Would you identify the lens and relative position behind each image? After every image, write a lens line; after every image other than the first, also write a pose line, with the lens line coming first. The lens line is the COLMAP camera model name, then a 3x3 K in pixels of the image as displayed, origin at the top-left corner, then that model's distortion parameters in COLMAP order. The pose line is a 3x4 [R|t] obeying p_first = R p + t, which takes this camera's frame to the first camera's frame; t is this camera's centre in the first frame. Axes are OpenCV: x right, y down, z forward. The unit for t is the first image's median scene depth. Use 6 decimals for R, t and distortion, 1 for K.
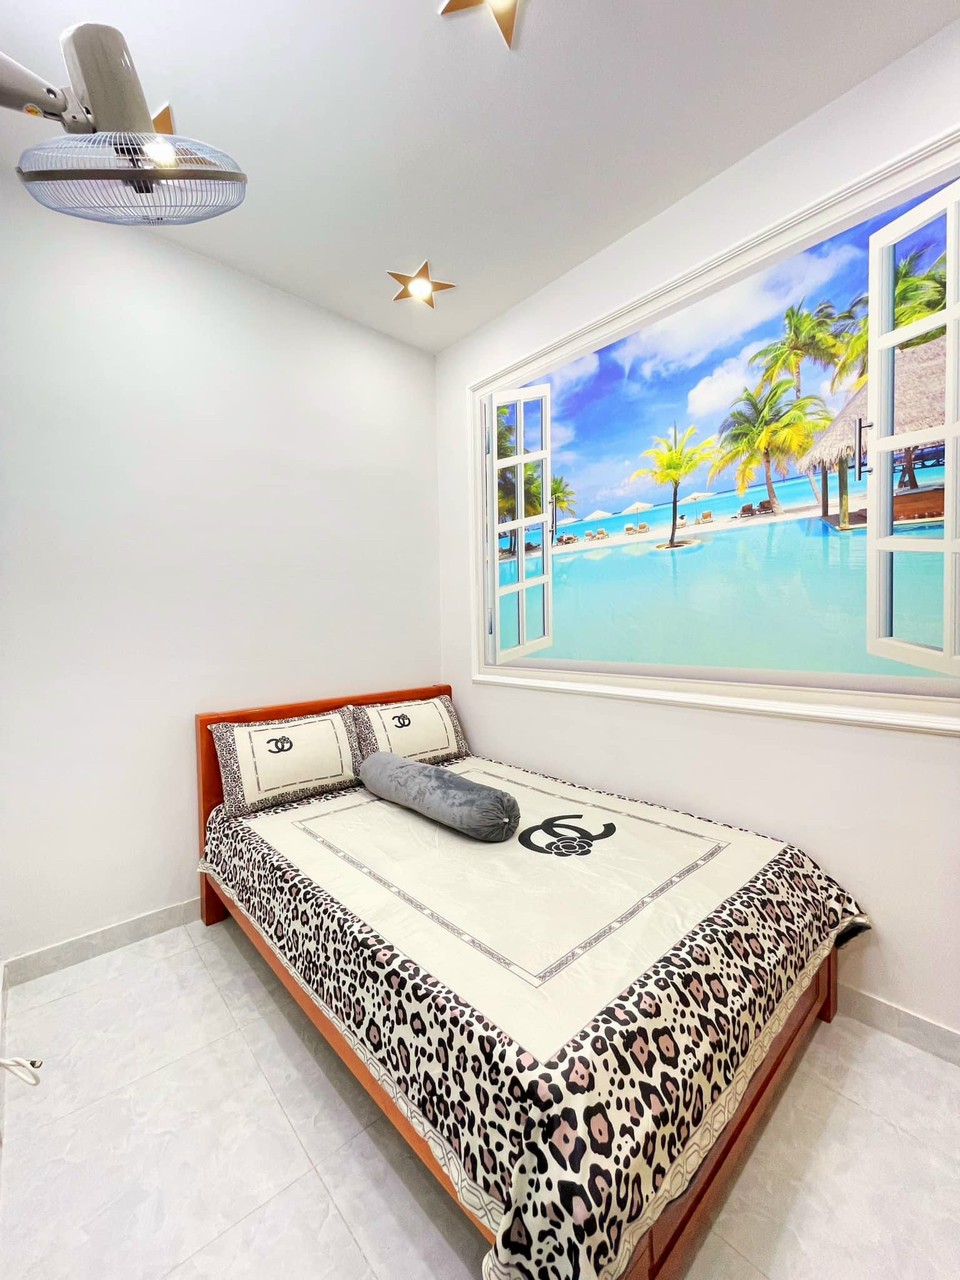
lens RADIAL K [[515.0, 0, 476.8], [0, 515.0, 640.1], [0, 0, 1]] dist [-0.000900, -0.000205]
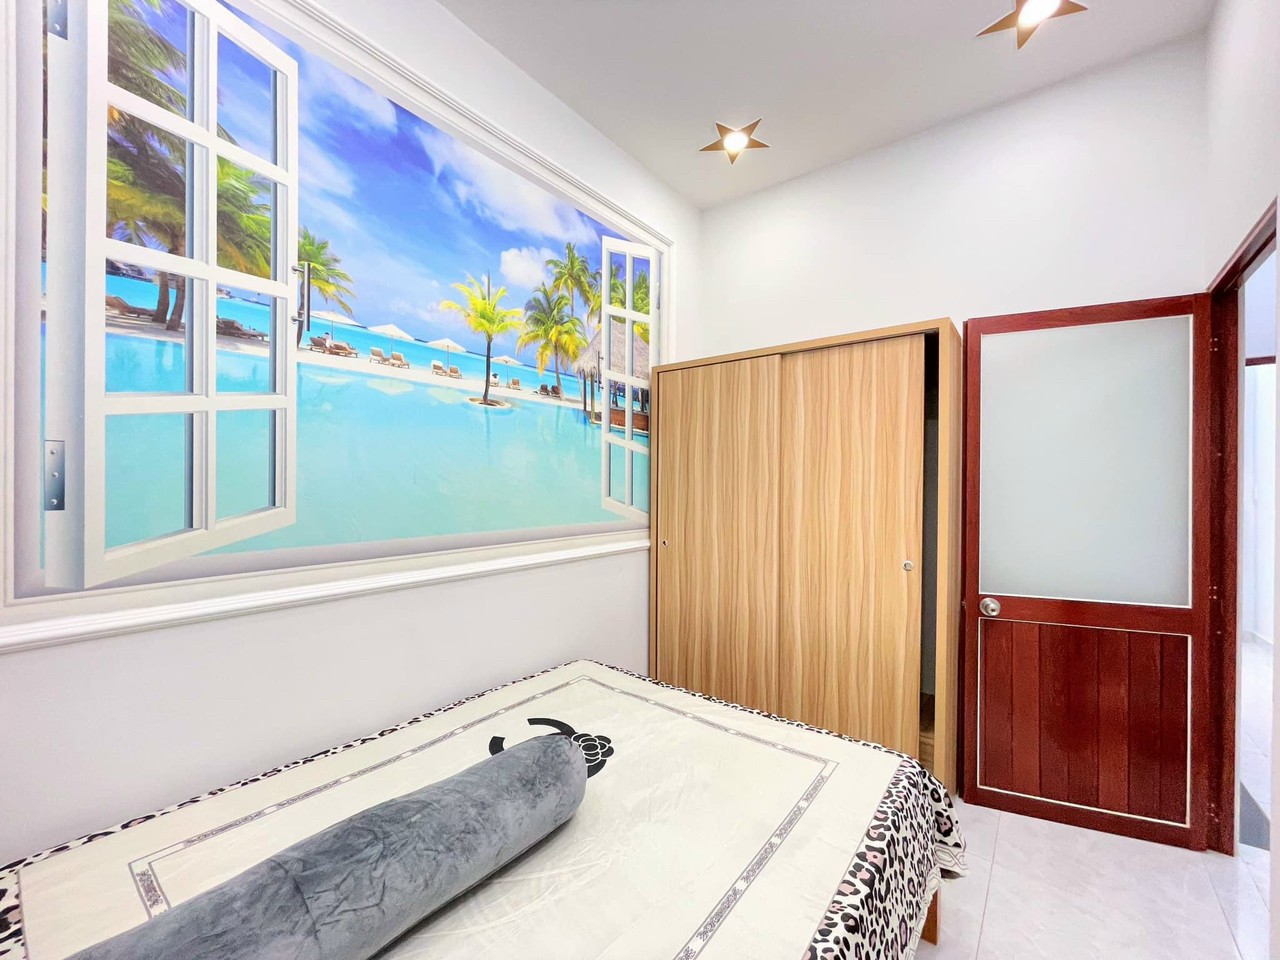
lens RADIAL K [[515.0, 0, 640.1], [0, 515.0, 486.7], [0, 0, 1]] dist [-0.000900, -0.000205]
pose [[-0.166762, 0.010381, 0.985943, -0.616616], [0.026739, 0.999624, -0.006003, -0.021001], [-0.985635, 0.025362, -0.166977, 0.949656]]
